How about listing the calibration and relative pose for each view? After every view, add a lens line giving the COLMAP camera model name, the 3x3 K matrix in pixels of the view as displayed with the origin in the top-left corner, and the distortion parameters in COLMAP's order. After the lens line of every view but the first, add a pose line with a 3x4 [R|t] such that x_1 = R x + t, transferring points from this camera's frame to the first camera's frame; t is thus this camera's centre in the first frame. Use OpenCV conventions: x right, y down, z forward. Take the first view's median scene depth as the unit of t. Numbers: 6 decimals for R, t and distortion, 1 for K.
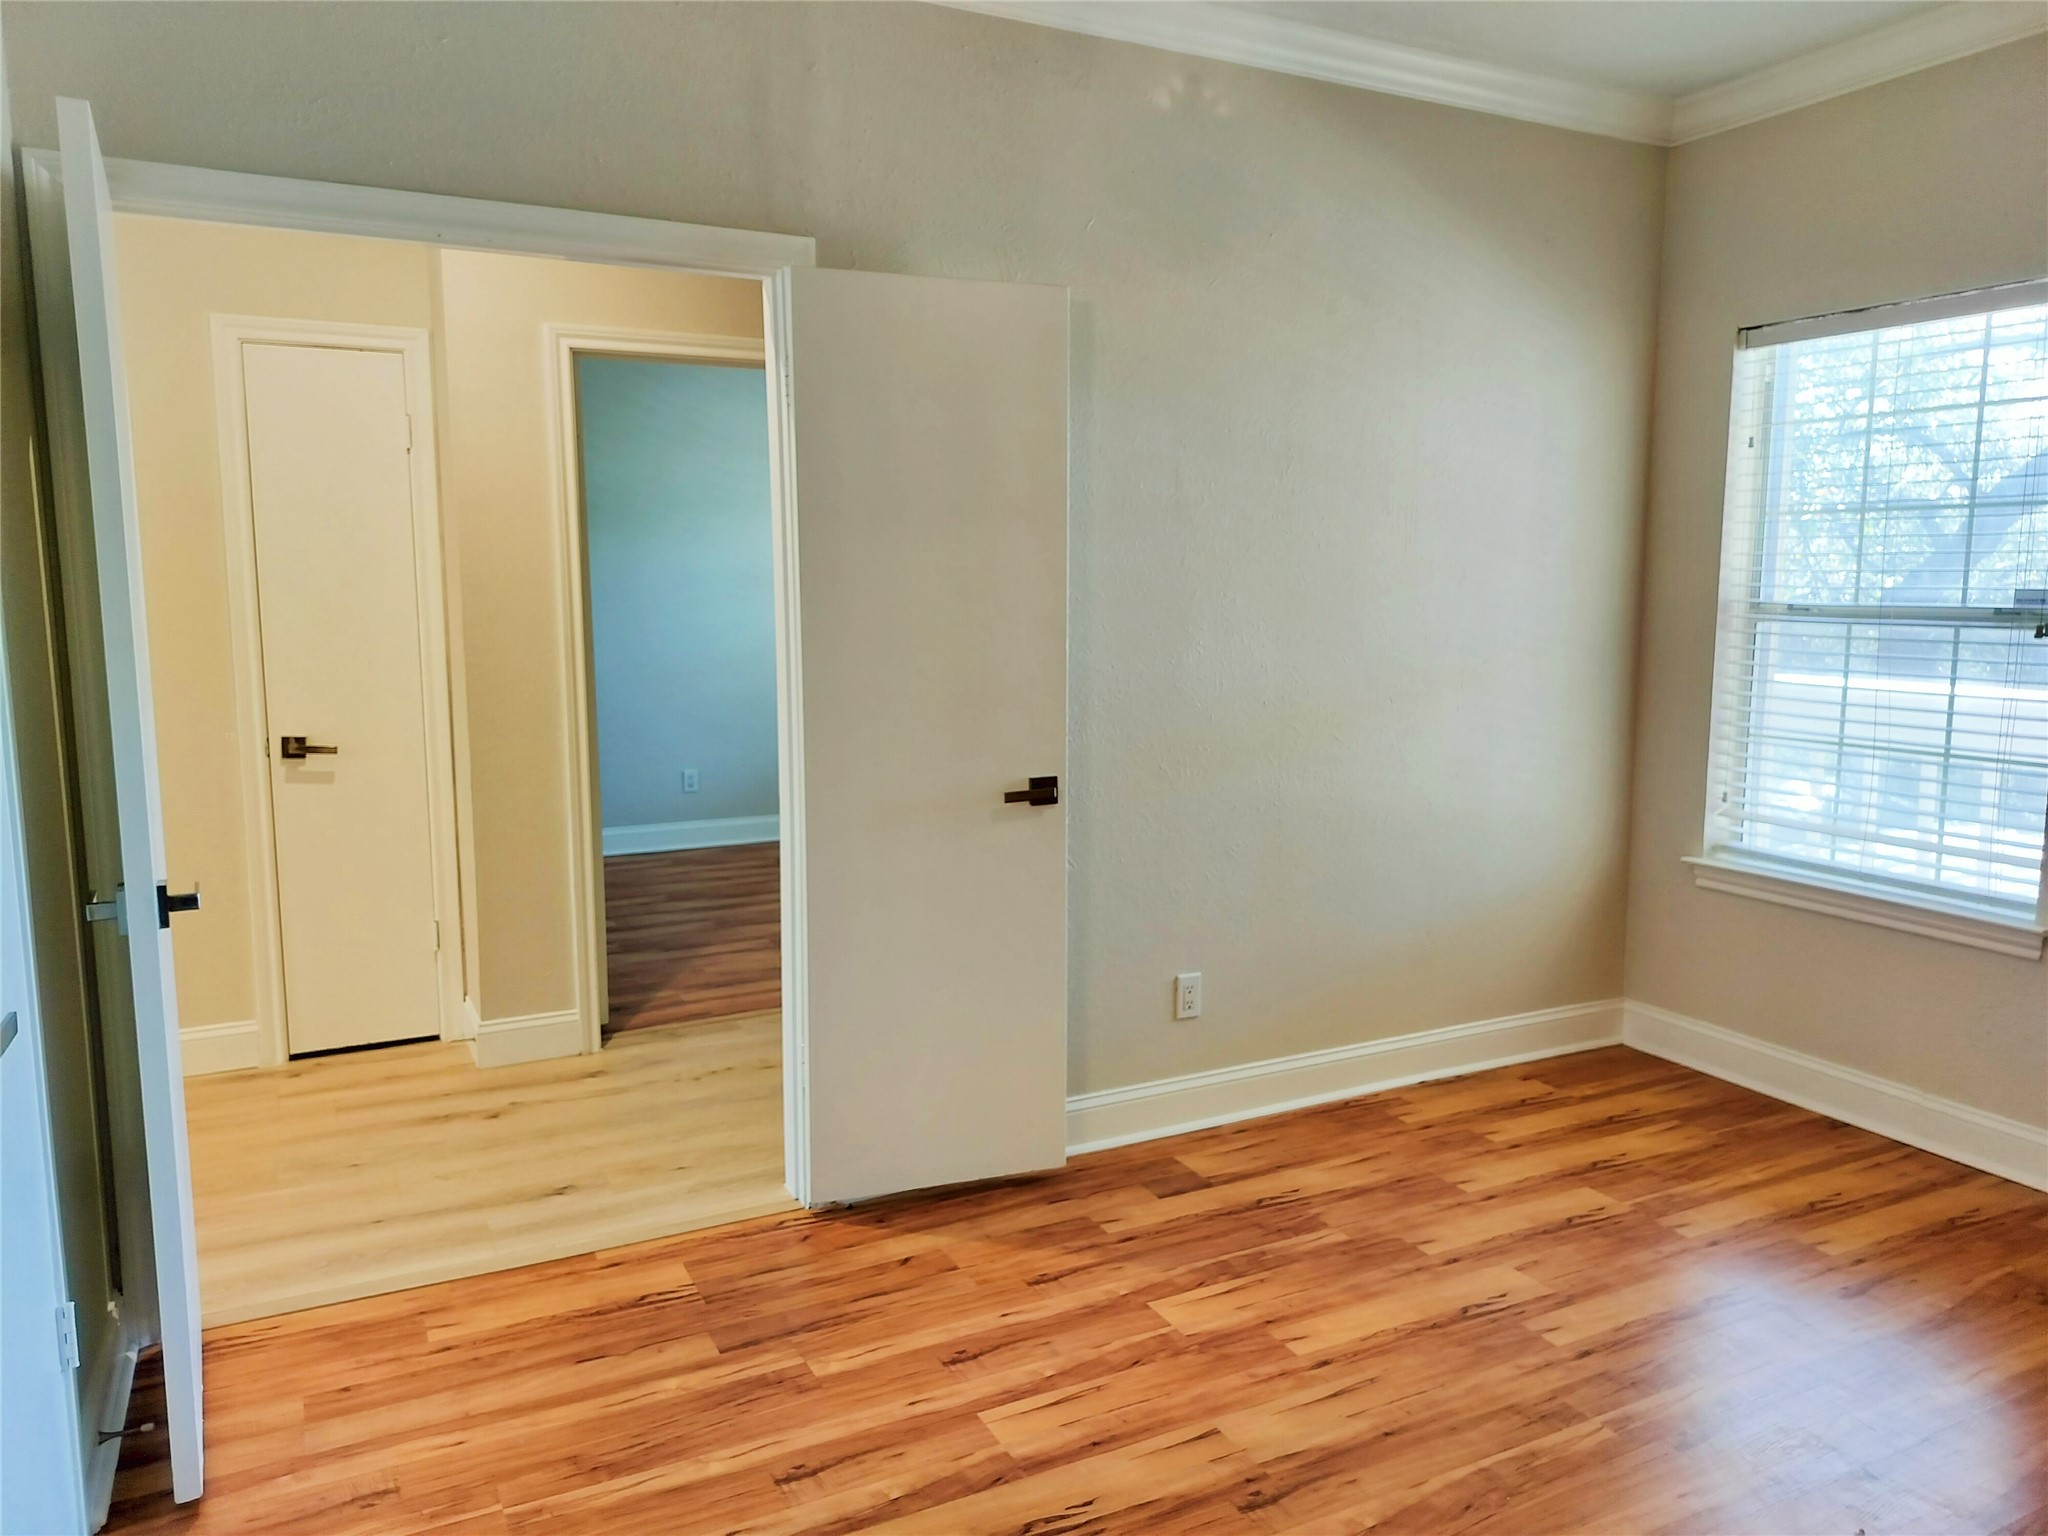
lens RADIAL K [[1434.1, 0, 1023.3], [0, 1434.1, 759.9], [0, 0, 1]] dist [0.105037, -0.149042]
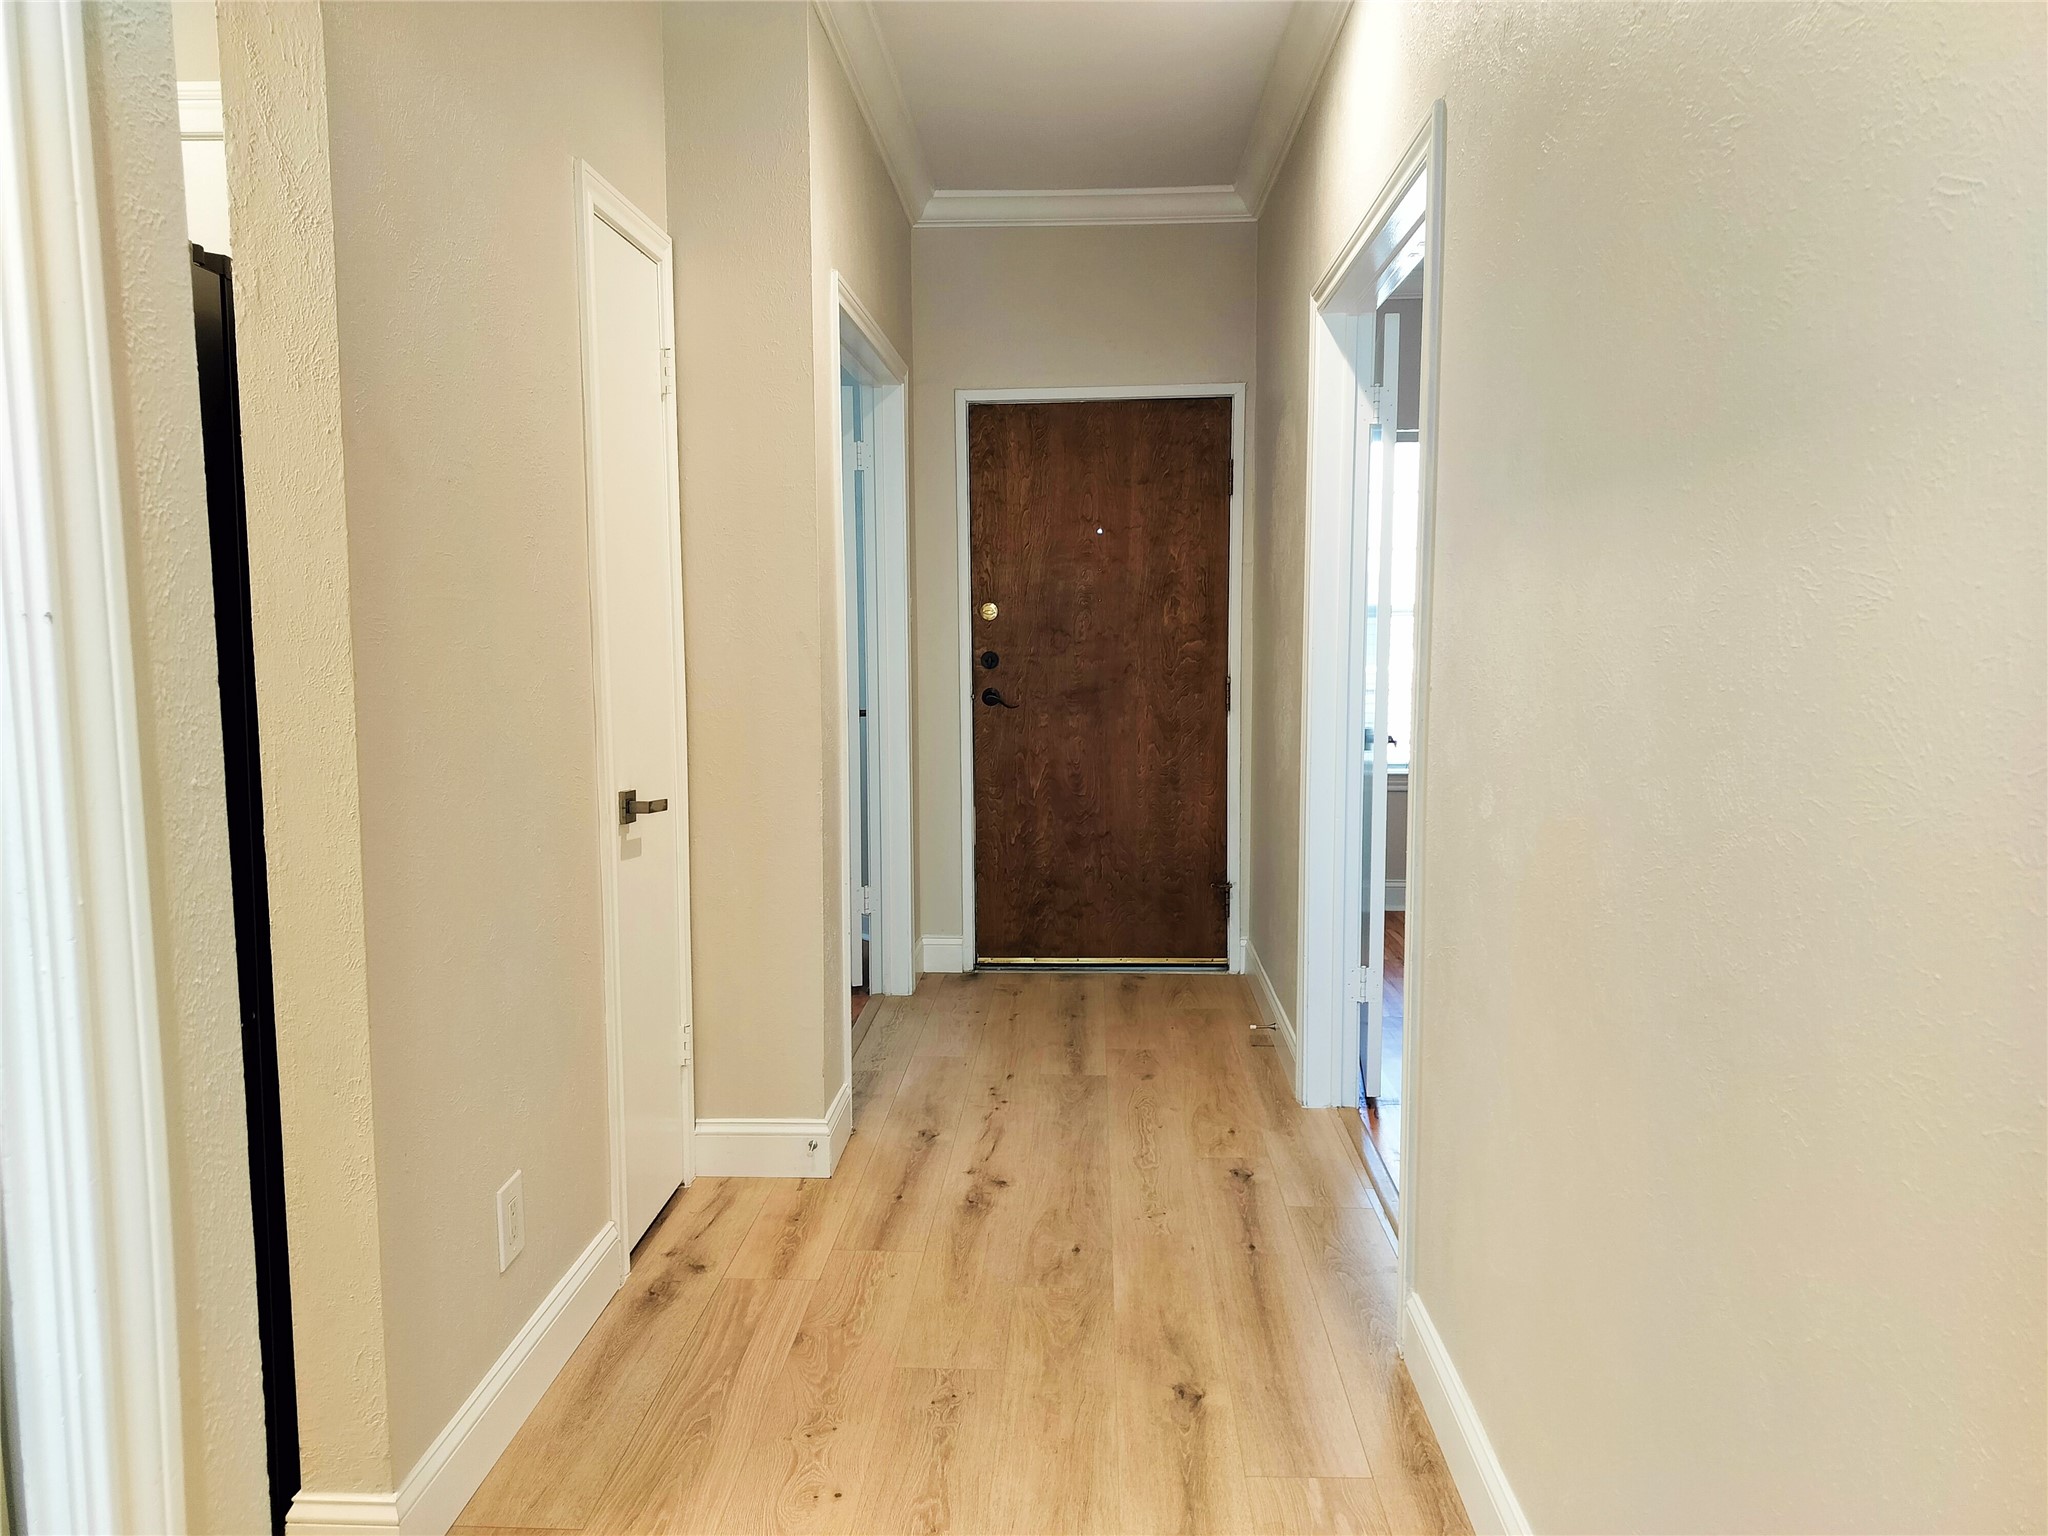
lens RADIAL K [[1425.6, 0, 1027.2], [0, 1425.6, 771.2], [0, 0, 1]] dist [0.074411, -0.092809]
pose [[0.500452, -0.094977, 0.860539, -1.258565], [0.111633, 0.992746, 0.044647, -0.044093], [-0.858537, 0.073721, 0.507424, 0.620313]]
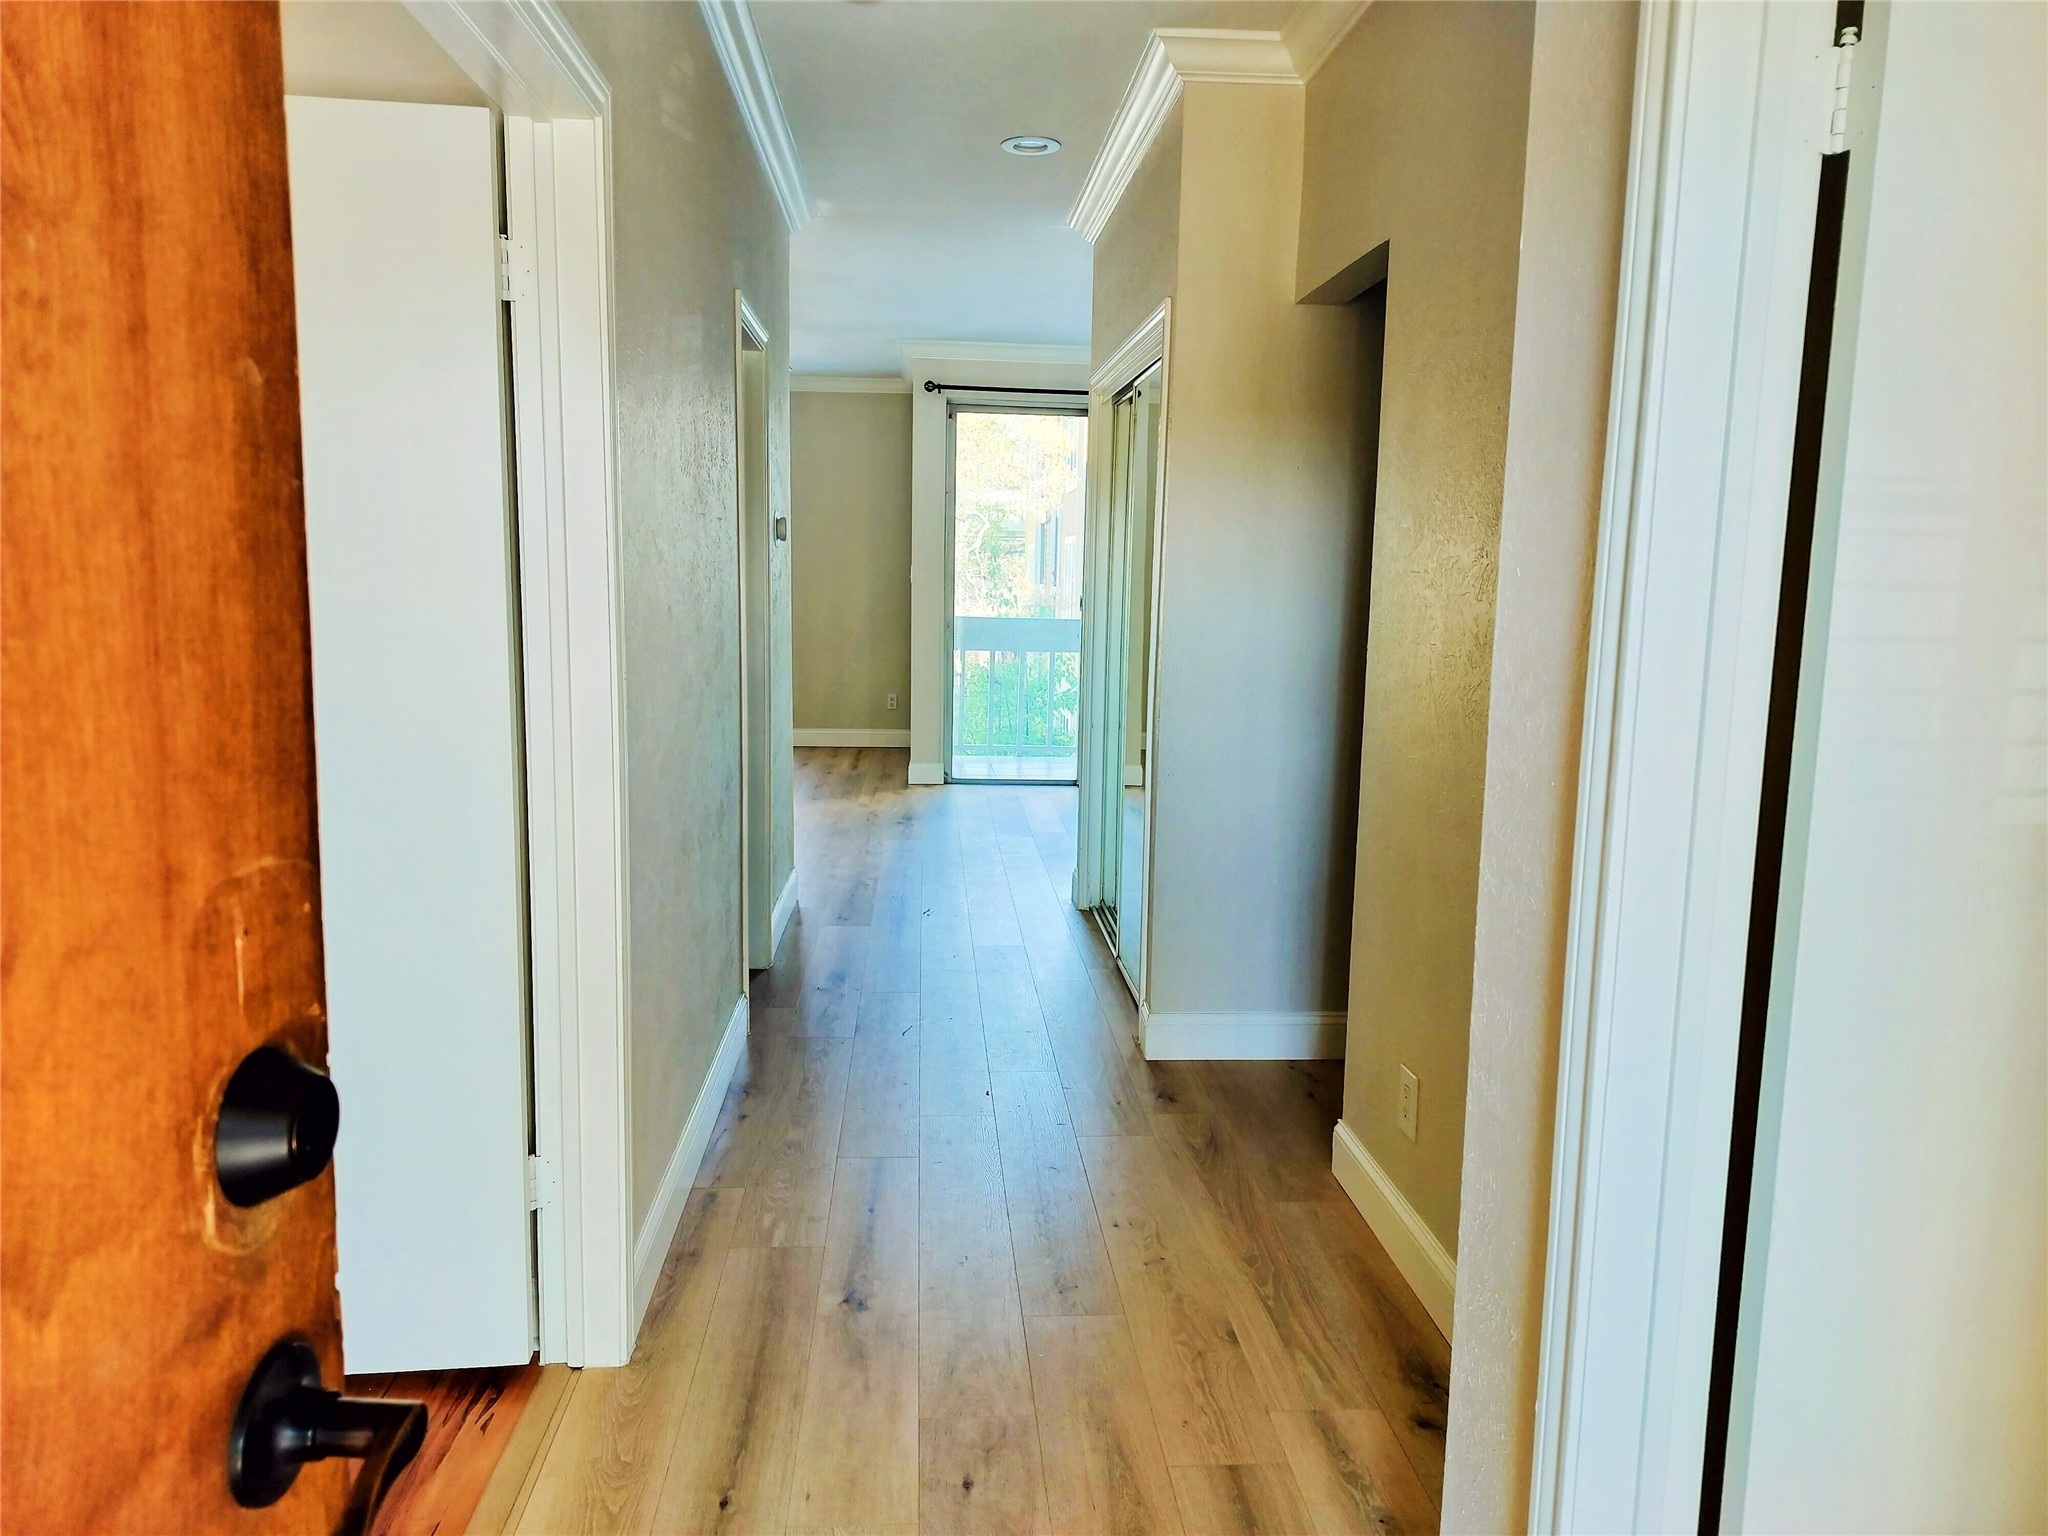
lens RADIAL K [[1421.3, 0, 1024.0], [0, 1421.3, 768.0], [0, 0, 1]] dist [0.124309, -0.198378]
pose [[-0.393535, 0.122769, -0.911075, 0.068962], [-0.135017, 0.972577, 0.189377, -0.155693], [0.909341, 0.197537, -0.366167, 1.279716]]
